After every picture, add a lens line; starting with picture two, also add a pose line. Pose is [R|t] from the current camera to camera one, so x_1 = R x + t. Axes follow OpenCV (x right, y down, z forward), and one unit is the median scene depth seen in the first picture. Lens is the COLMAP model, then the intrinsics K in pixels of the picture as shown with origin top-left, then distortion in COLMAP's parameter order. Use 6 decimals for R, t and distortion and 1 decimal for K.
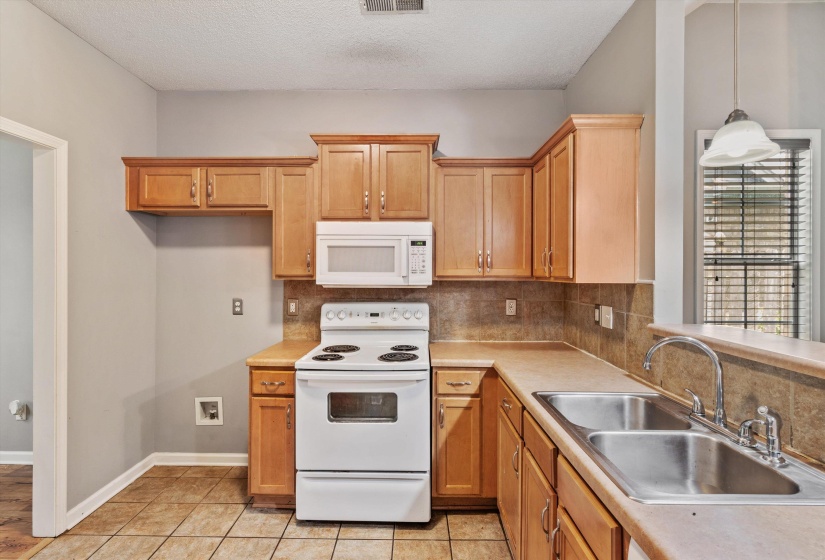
lens RADIAL K [[402.9, 0, 411.8], [0, 402.9, 273.3], [0, 0, 1]] dist [0.003441, -0.002531]
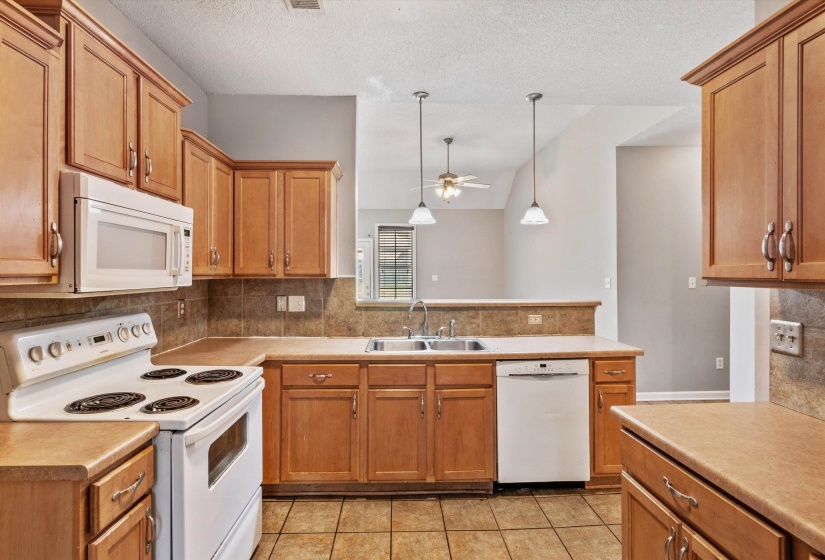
lens RADIAL K [[402.9, 0, 404.6], [0, 402.9, 274.6], [0, 0, 1]] dist [0.003441, -0.002531]
pose [[-0.046733, -0.007945, 0.998876, -0.771477], [0.001664, 0.999966, 0.008031, 0.000294], [-0.998906, 0.002037, -0.046718, 0.606363]]
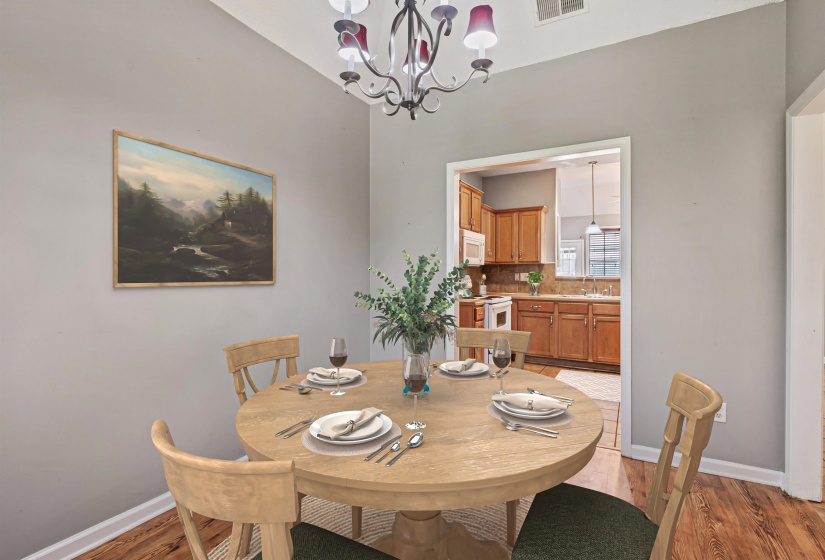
lens RADIAL K [[402.9, 0, 417.3], [0, 402.9, 278.1], [0, 0, 1]] dist [0.003441, -0.002531]
pose [[0.450387, -0.015131, 0.892705, -1.941565], [0.006236, 0.999885, 0.013801, 0.064754], [-0.892812, -0.000649, 0.450429, 0.369640]]
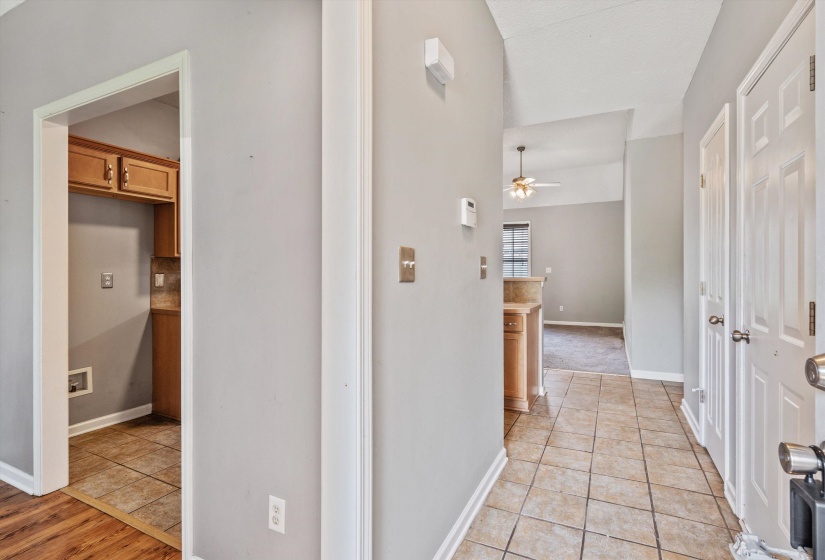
lens RADIAL K [[402.9, 0, 414.1], [0, 402.9, 279.4], [0, 0, 1]] dist [0.003441, -0.002531]
pose [[0.427402, -0.016682, 0.903908, -1.191150], [0.001106, 0.999839, 0.017929, 0.067320], [-0.904061, -0.006664, 0.427351, -0.242648]]
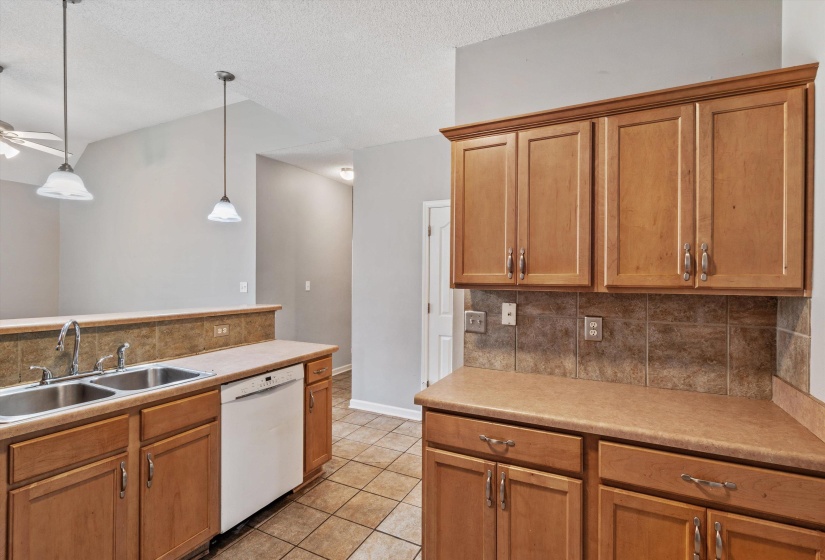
lens RADIAL K [[402.9, 0, 405.2], [0, 402.9, 278.9], [0, 0, 1]] dist [0.003441, -0.002531]
pose [[-0.895052, -0.012895, 0.445776, -0.487040], [-0.013333, 0.999909, 0.002156, 0.001717], [-0.445763, -0.004014, -0.895142, 0.886033]]
